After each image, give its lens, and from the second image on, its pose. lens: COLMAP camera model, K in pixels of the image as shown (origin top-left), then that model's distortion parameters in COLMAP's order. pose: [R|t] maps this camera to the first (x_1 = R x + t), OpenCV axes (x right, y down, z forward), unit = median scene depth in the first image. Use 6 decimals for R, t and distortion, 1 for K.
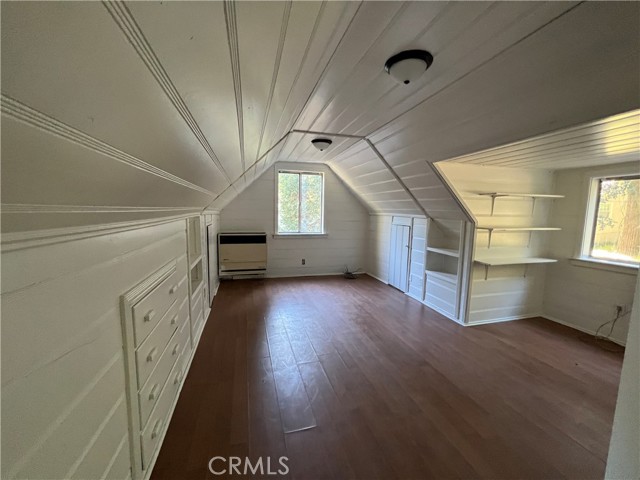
lens RADIAL K [[255.7, 0, 317.3], [0, 255.7, 240.0], [0, 0, 1]] dist [-0.000908, -0.000332]
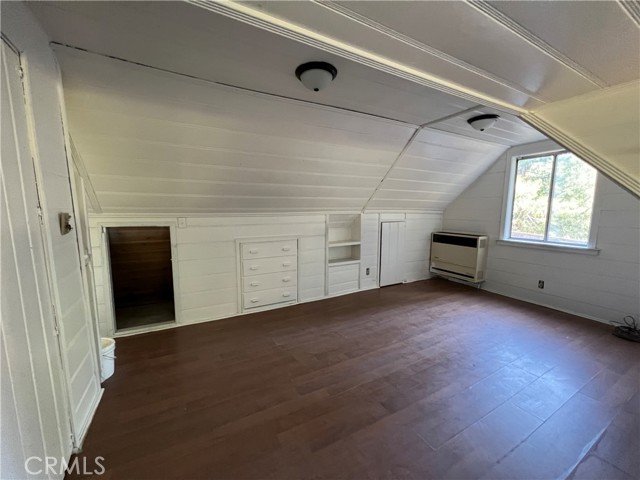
lens RADIAL K [[255.7, 0, 317.3], [0, 255.7, 240.0], [0, 0, 1]] dist [-0.000908, -0.000332]
pose [[0.227945, 0.103485, -0.968159, 0.519497], [-0.108891, 0.990808, 0.080268, -0.024093], [0.967566, 0.087127, 0.237118, 0.280497]]
